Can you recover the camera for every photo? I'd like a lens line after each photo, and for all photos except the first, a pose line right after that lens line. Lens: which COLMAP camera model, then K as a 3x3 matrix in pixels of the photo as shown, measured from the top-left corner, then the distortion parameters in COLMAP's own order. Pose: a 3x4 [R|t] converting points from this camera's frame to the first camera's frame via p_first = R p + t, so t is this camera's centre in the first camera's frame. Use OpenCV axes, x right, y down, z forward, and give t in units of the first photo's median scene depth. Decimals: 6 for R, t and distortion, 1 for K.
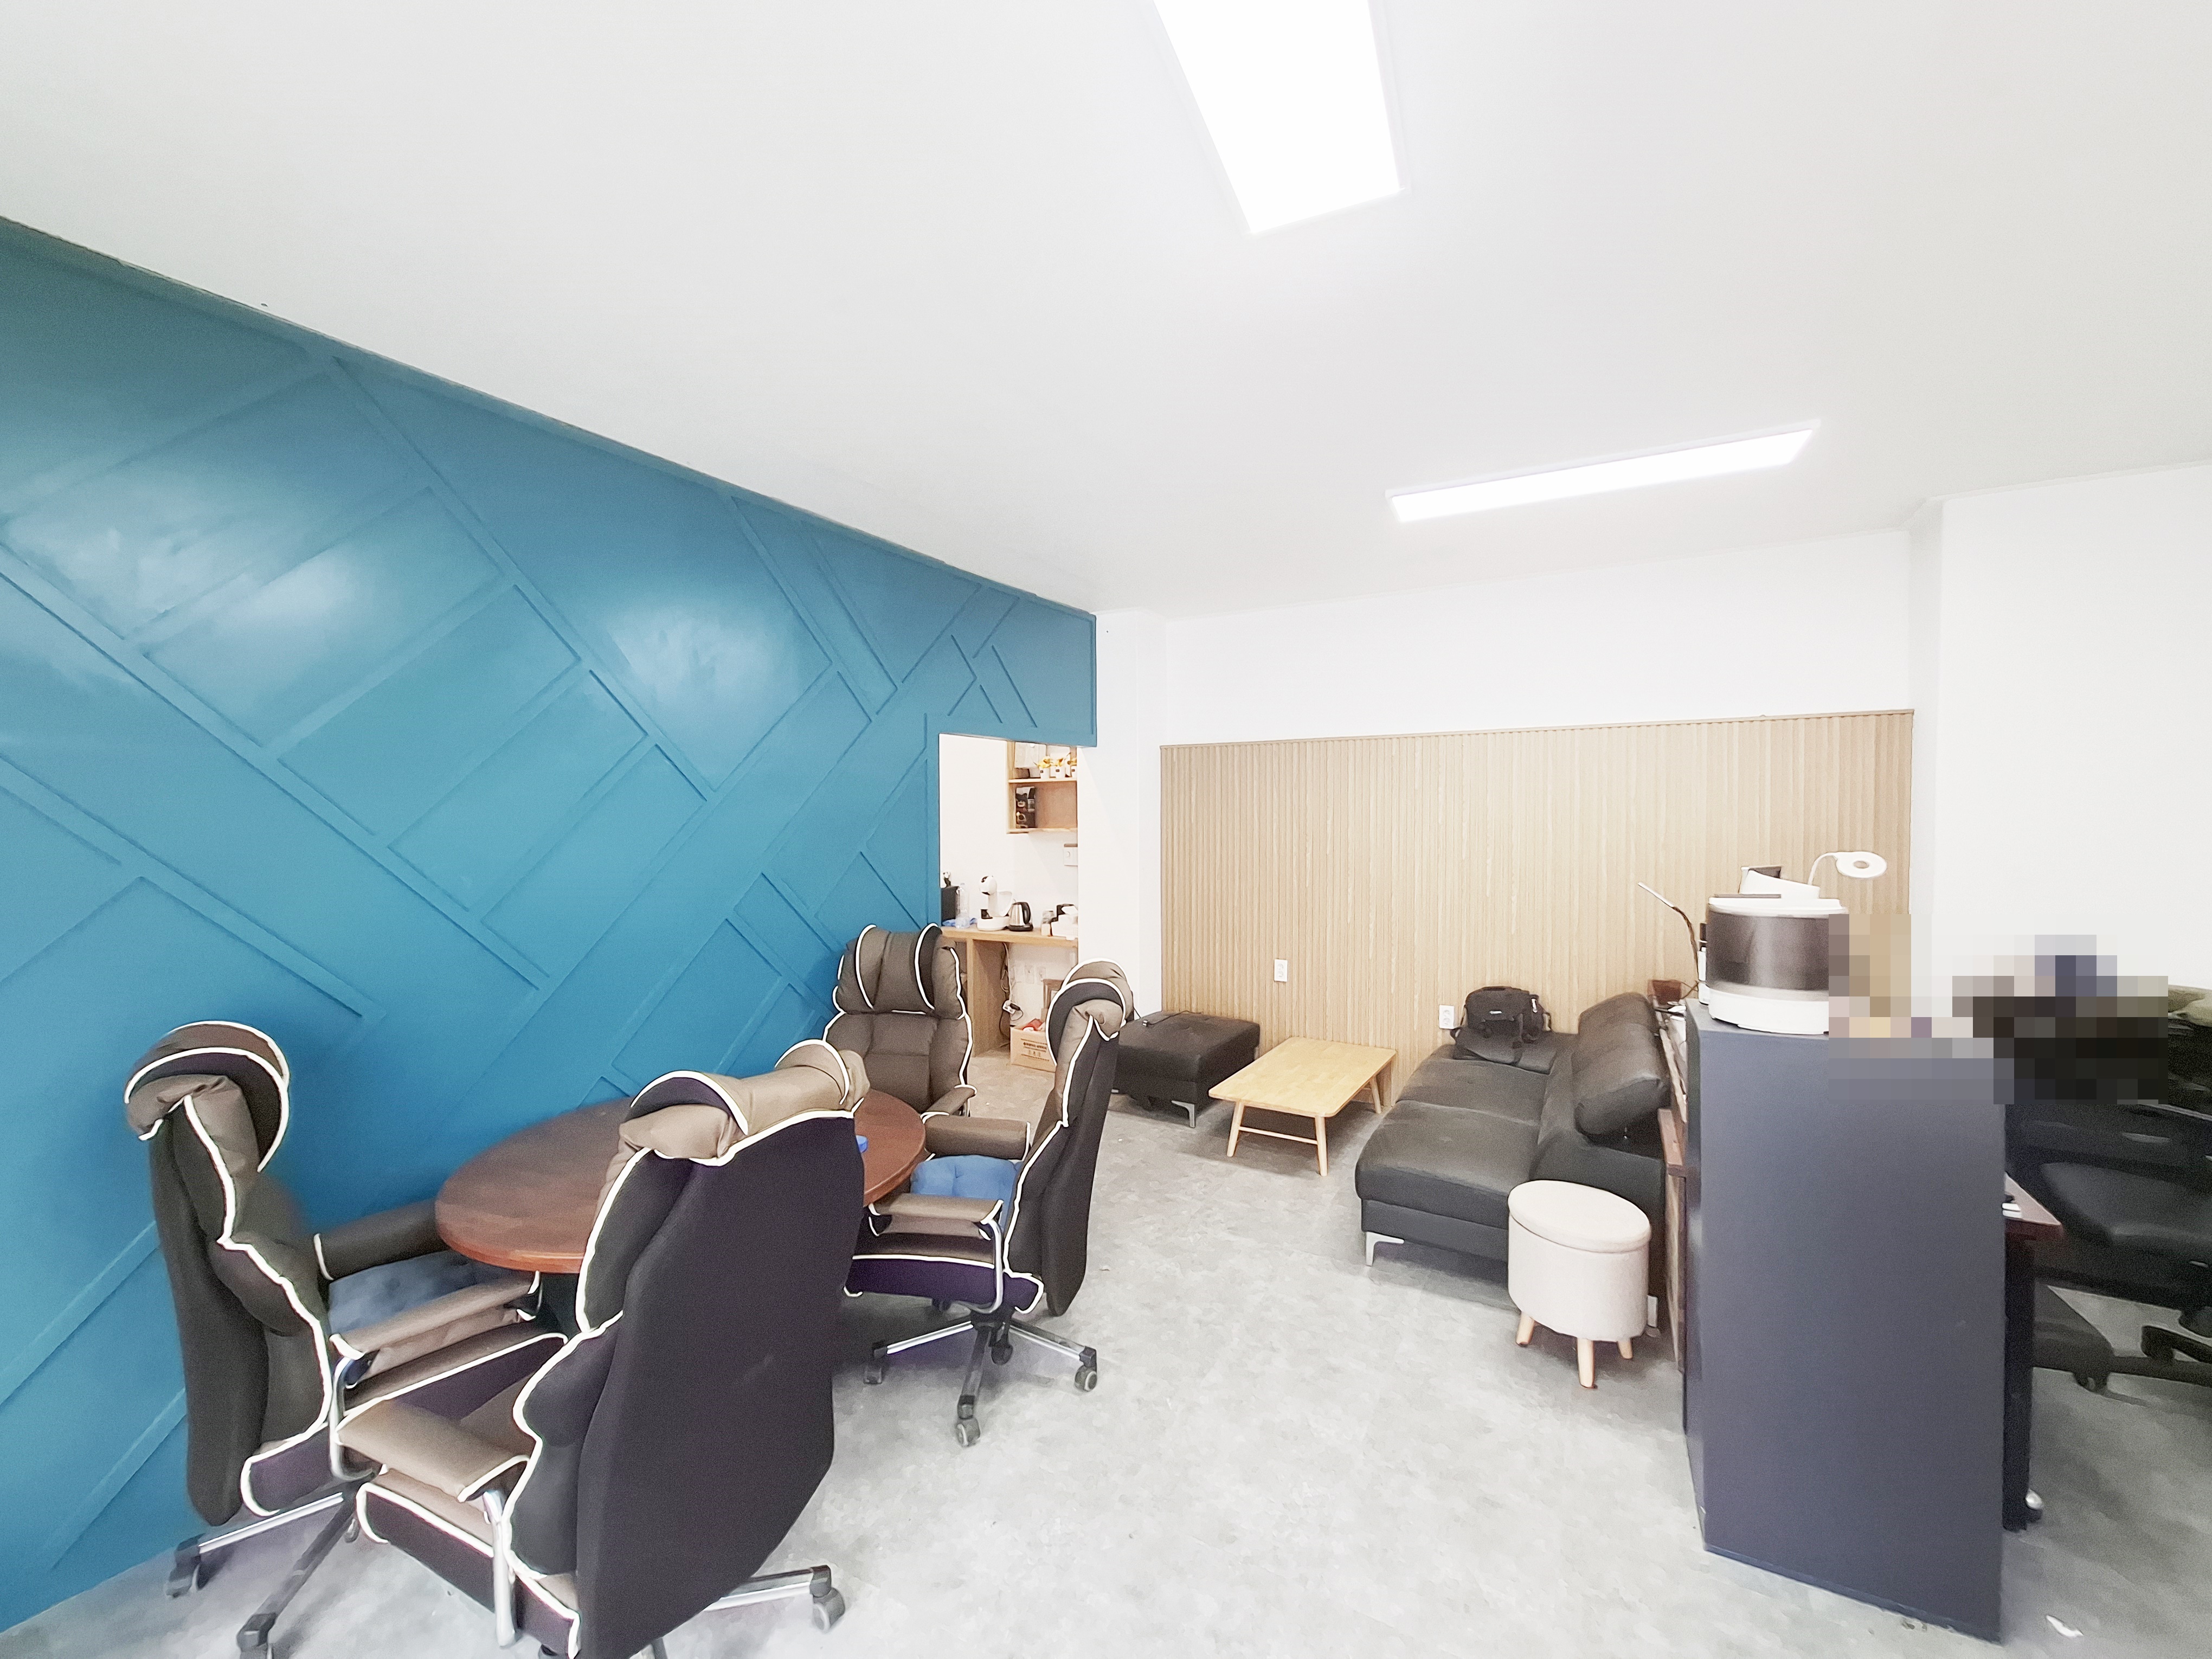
lens RADIAL K [[872.7, 0, 1106.0], [0, 872.7, 829.5], [0, 0, 1]] dist [0.010406, 0.000098]
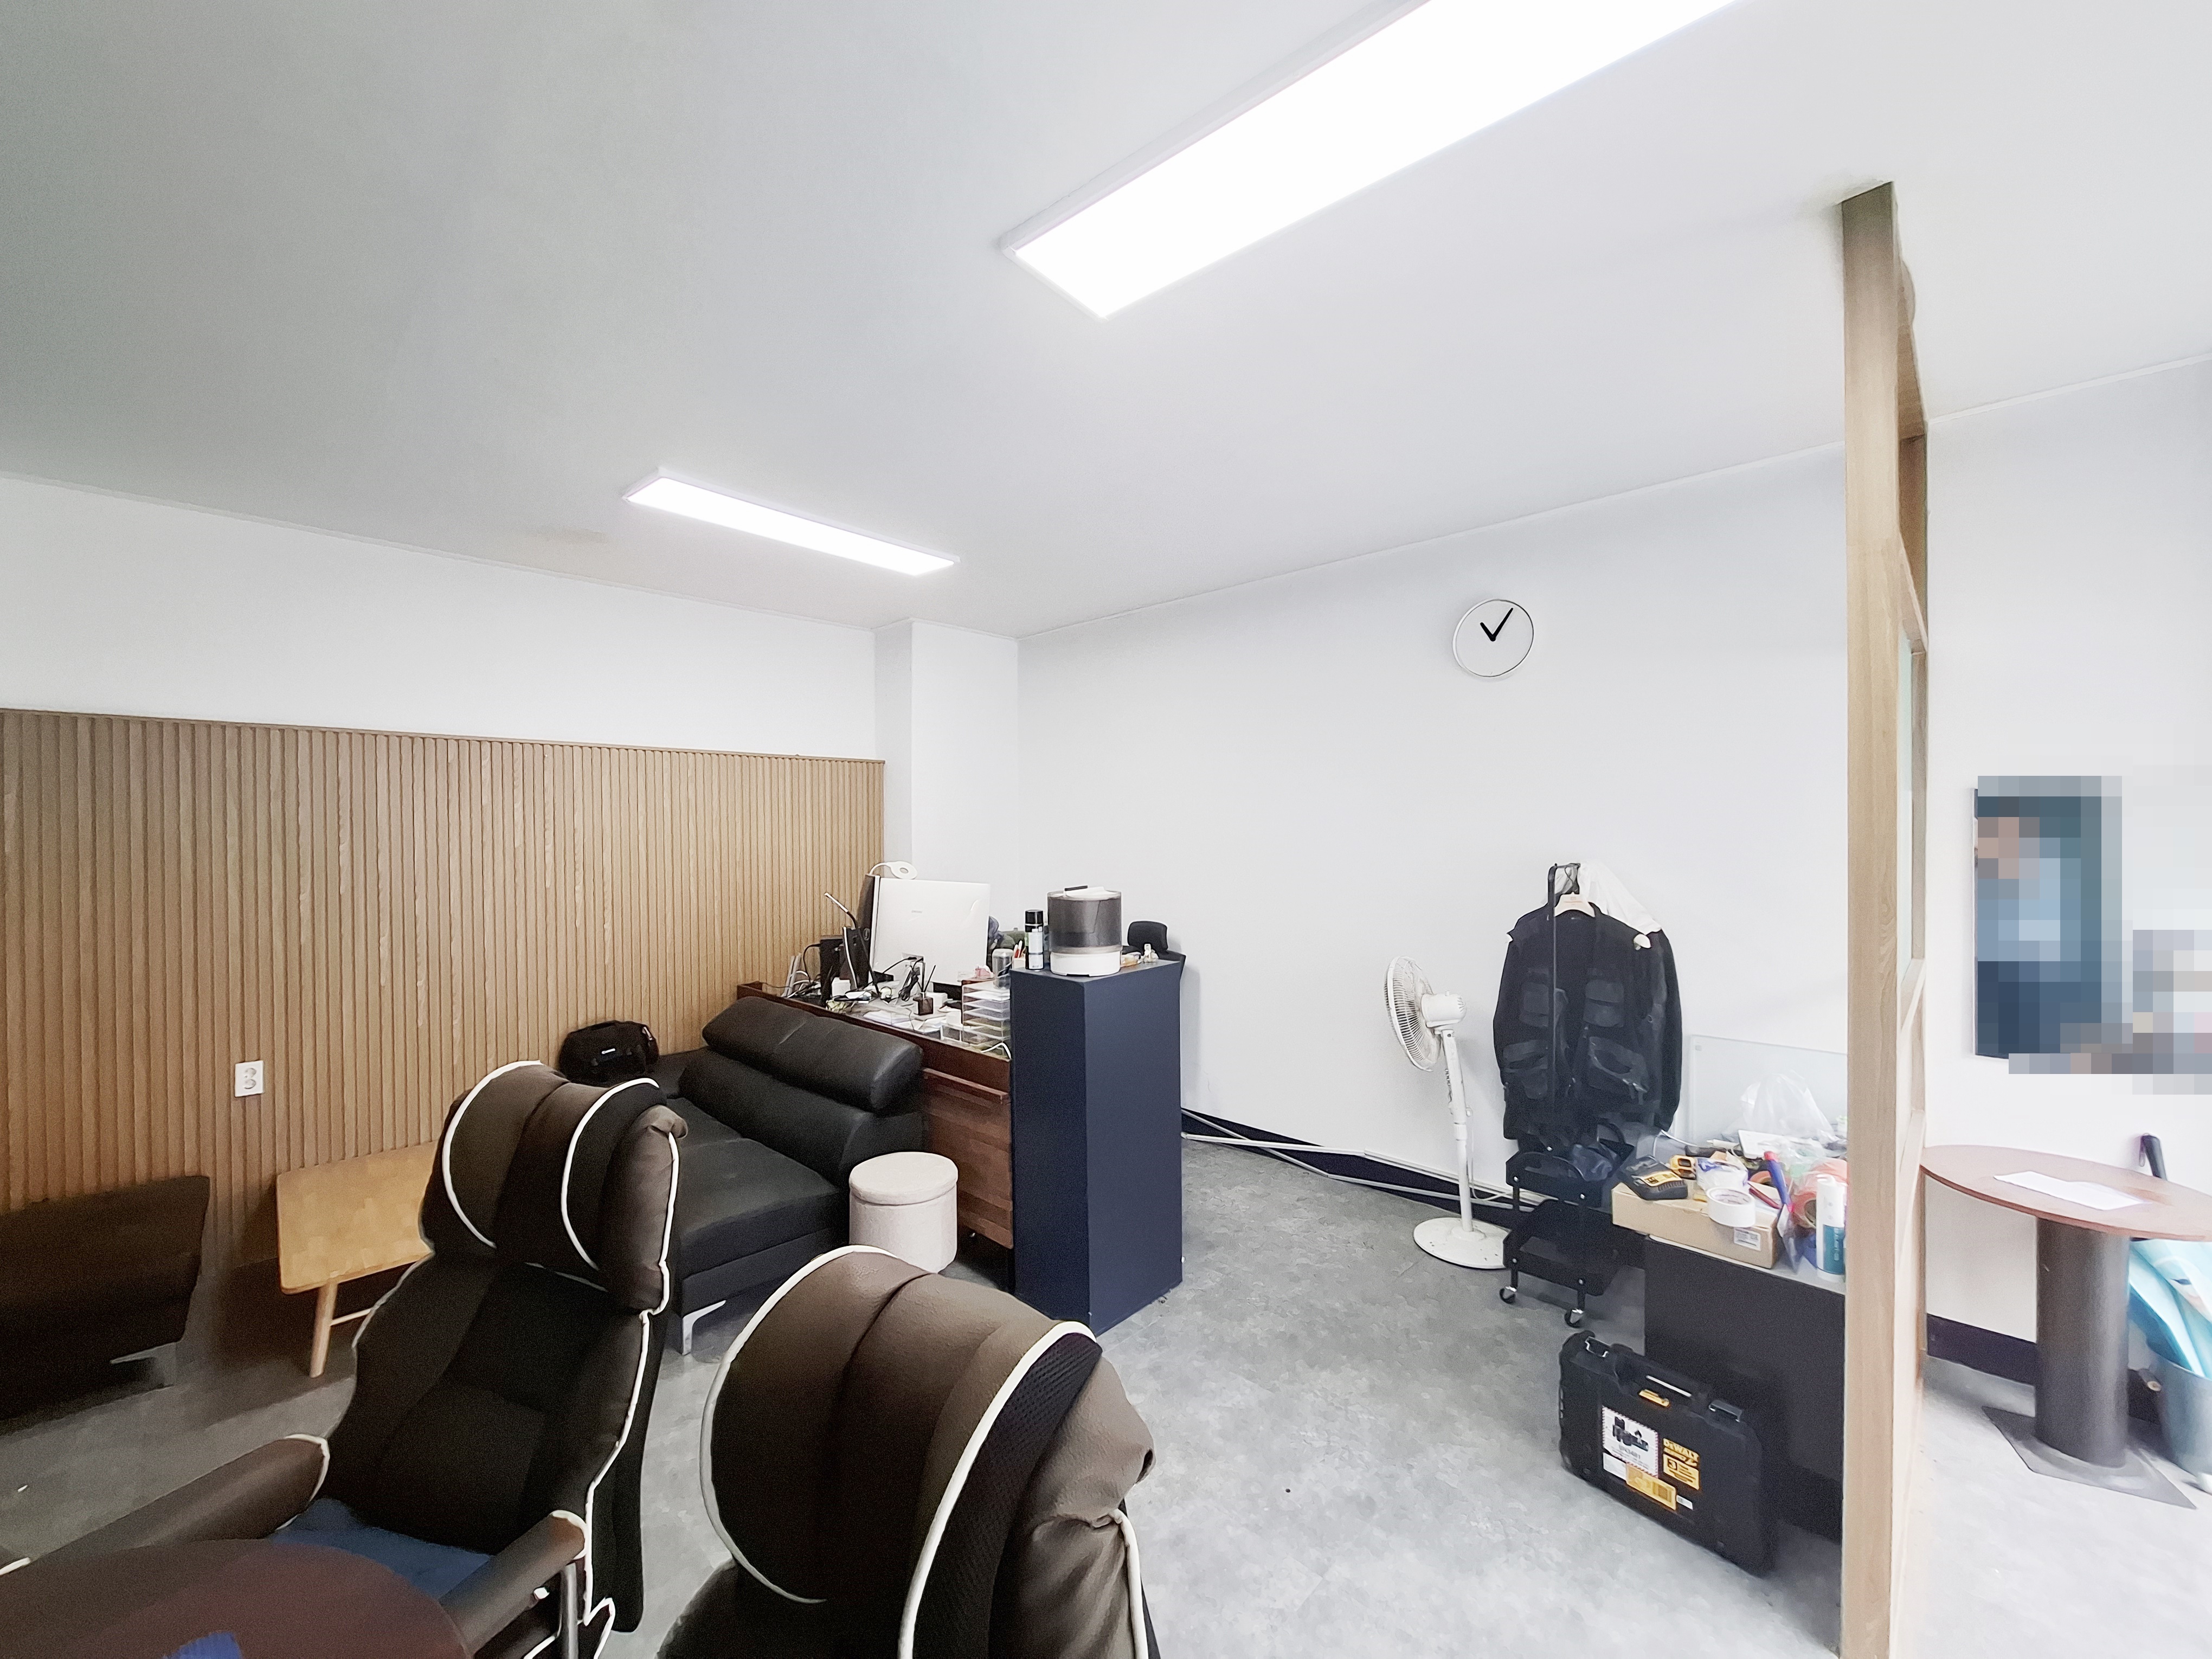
lens RADIAL K [[872.7, 0, 1106.0], [0, 872.7, 829.5], [0, 0, 1]] dist [0.010406, 0.000098]
pose [[0.257478, 0.000622, 0.966284, -0.336761], [0.023498, 0.999700, -0.006905, -0.006452], [-0.965998, 0.024484, 0.257387, 0.275504]]
